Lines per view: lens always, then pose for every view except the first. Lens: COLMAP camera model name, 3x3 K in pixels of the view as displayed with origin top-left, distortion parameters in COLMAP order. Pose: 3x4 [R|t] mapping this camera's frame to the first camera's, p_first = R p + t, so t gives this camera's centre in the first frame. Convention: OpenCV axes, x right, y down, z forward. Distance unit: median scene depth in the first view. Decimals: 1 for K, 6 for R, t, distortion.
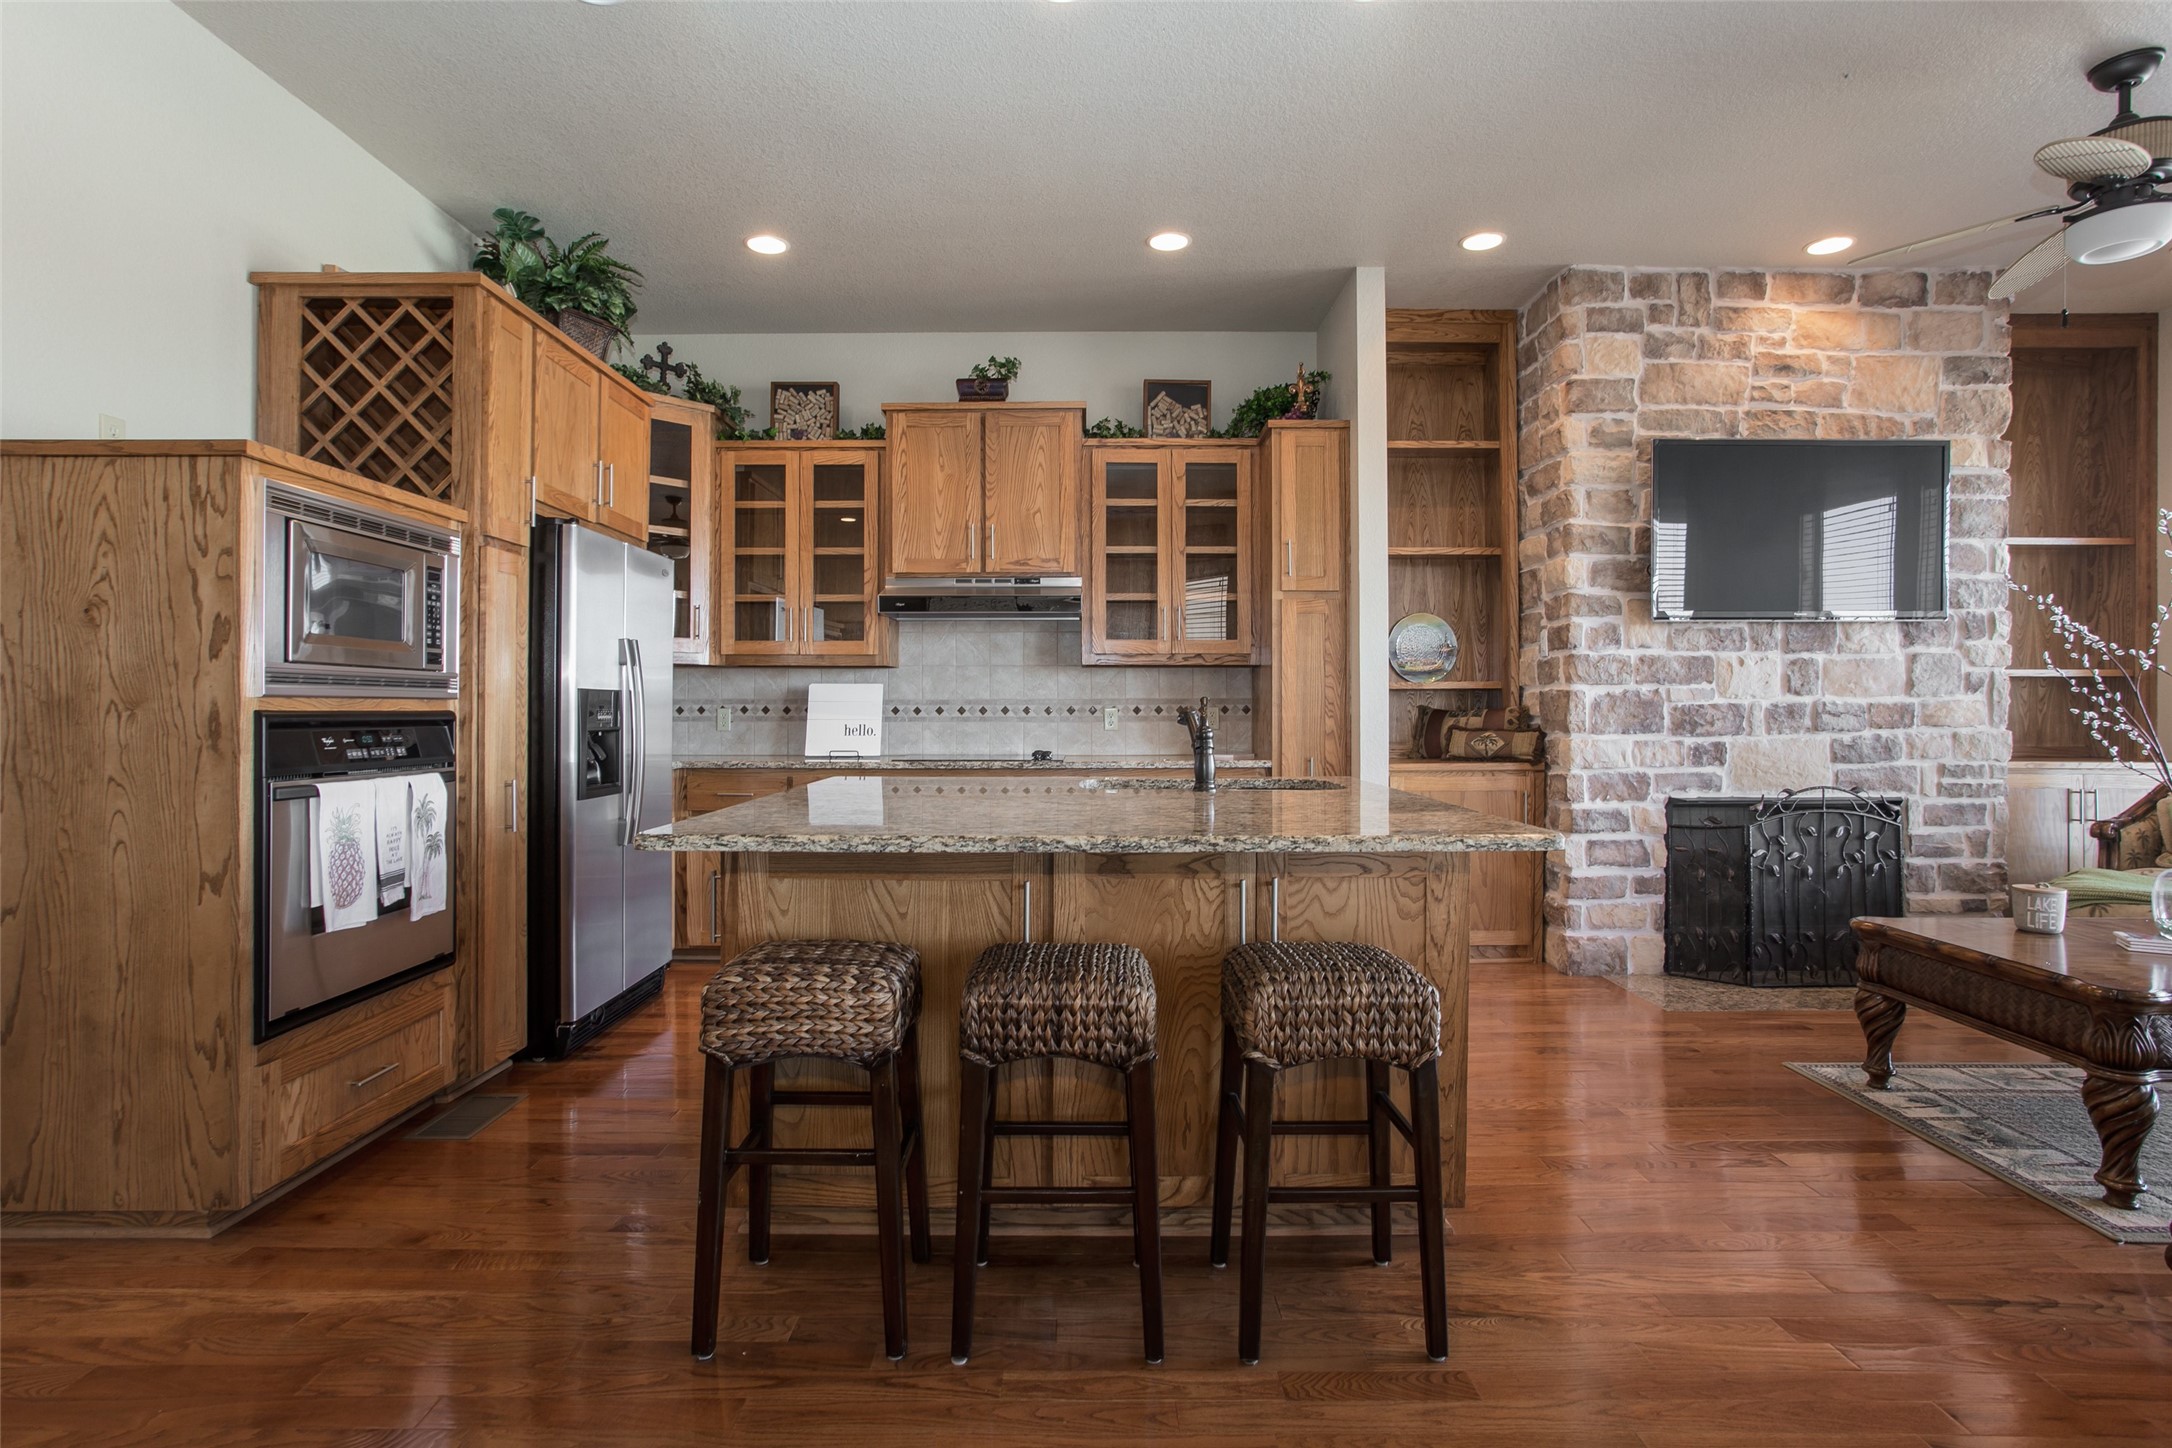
lens RADIAL K [[1149.6, 0, 1051.5], [0, 1149.6, 706.6], [0, 0, 1]] dist [-0.057911, 0.039221]
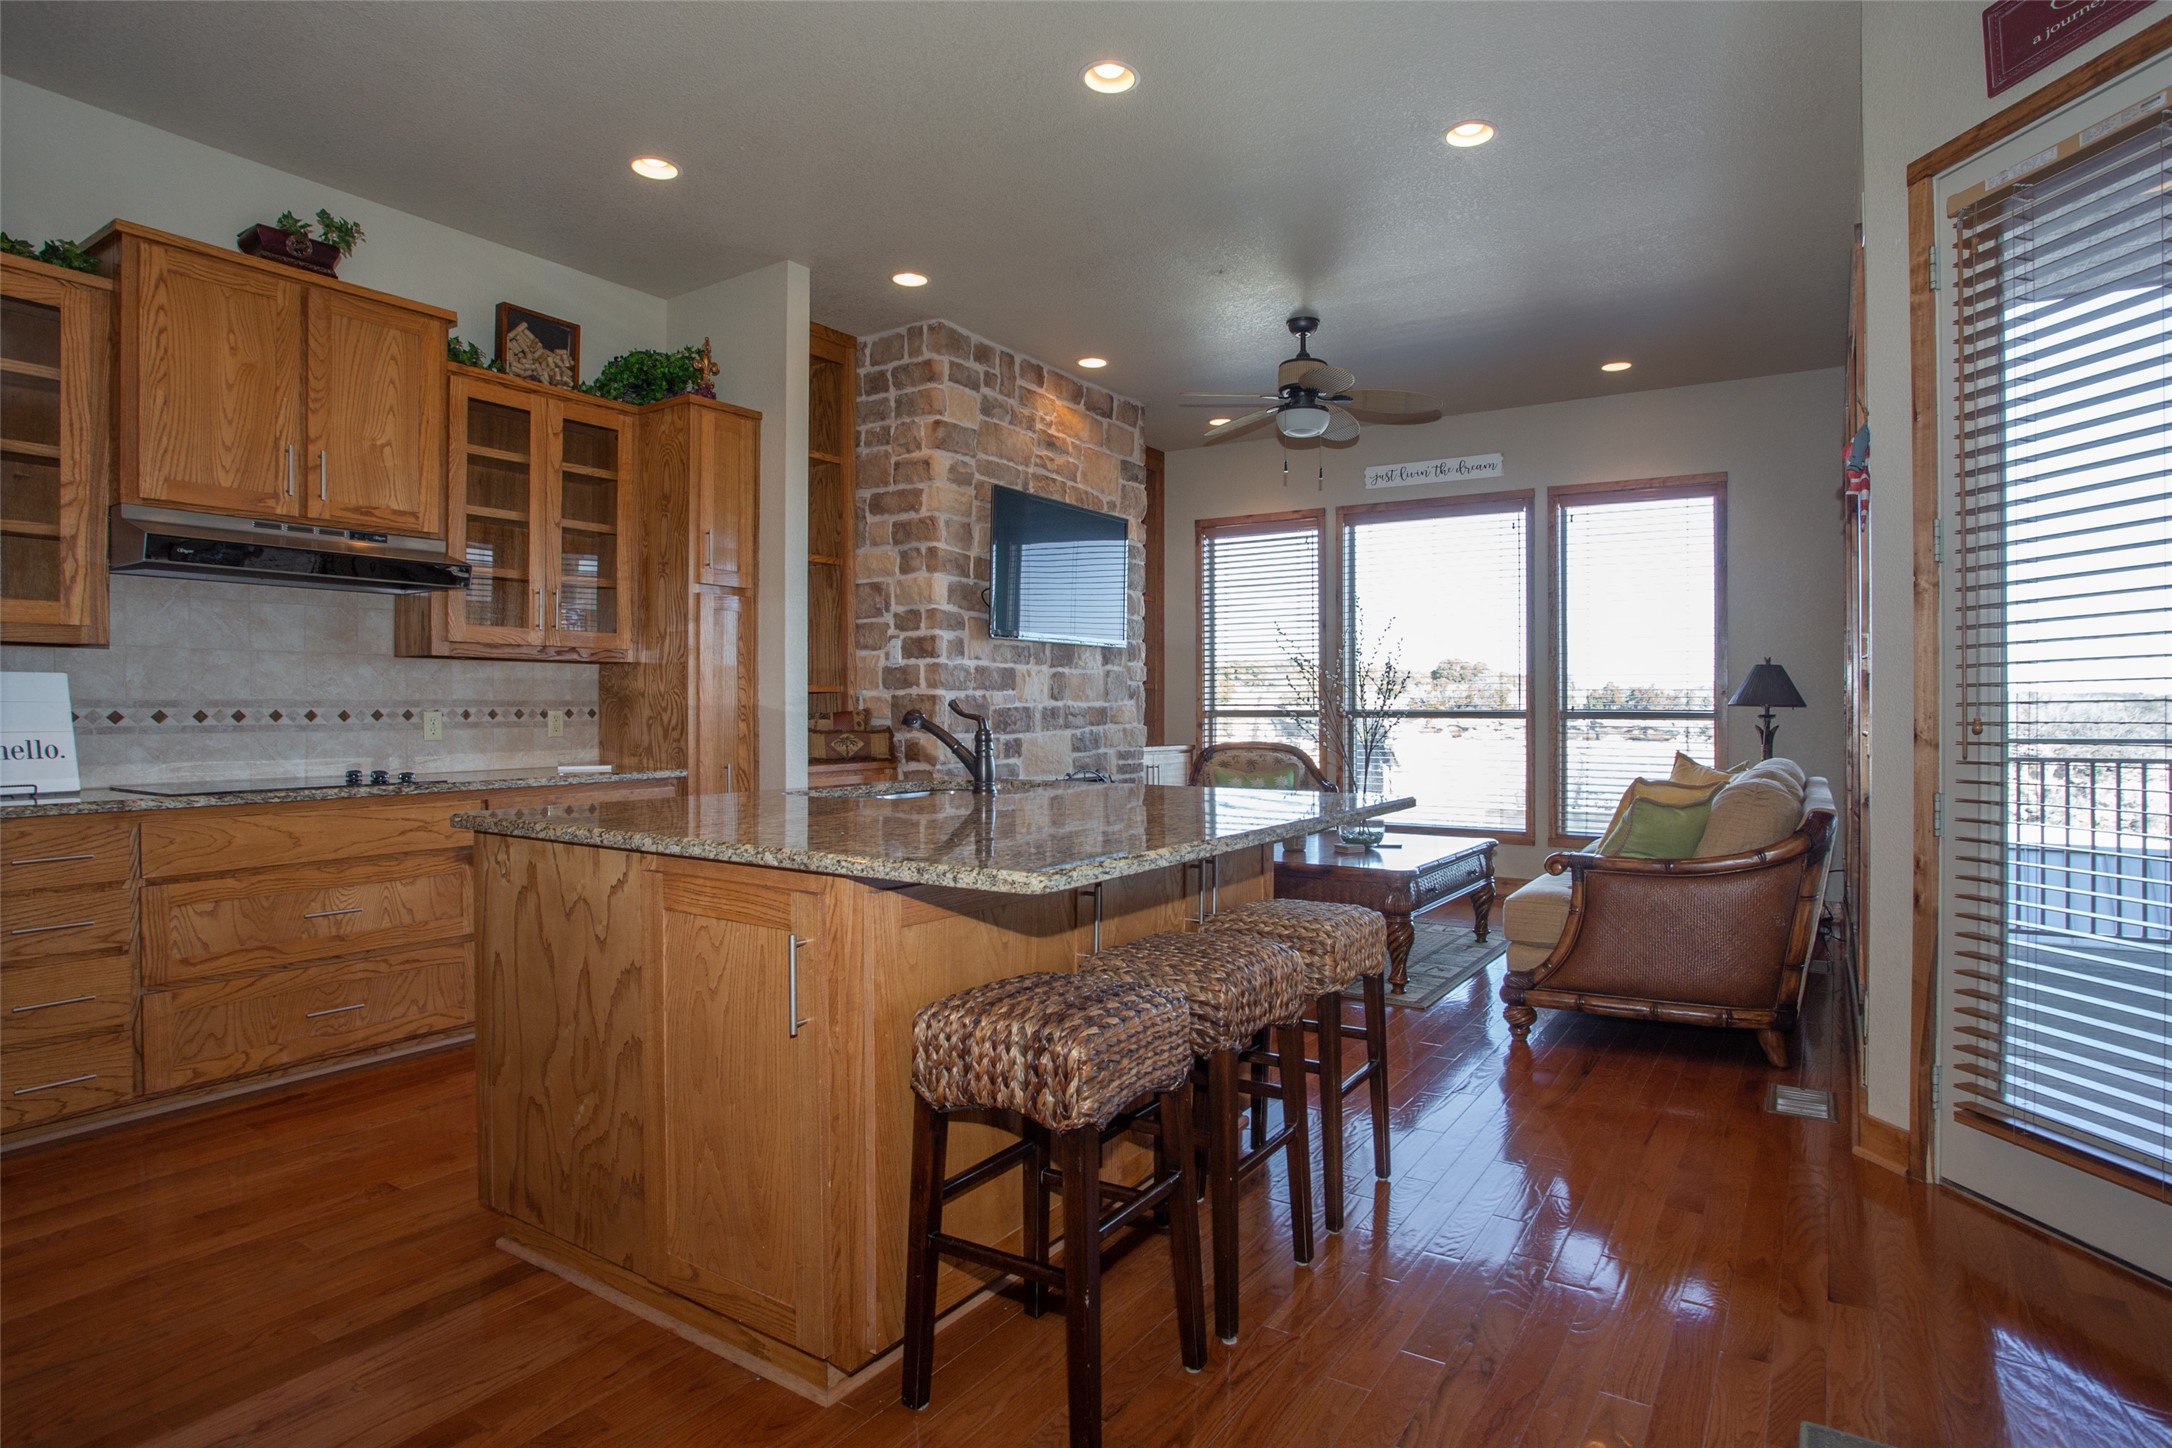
lens RADIAL K [[1151.1, 0, 1140.1], [0, 1151.1, 711.1], [0, 0, 1]] dist [-0.070897, 0.039299]
pose [[0.521574, -0.002096, 0.853203, -0.407364], [0.000519, 0.999998, 0.002139, -0.000620], [-0.853206, -0.000672, 0.521574, 0.235102]]
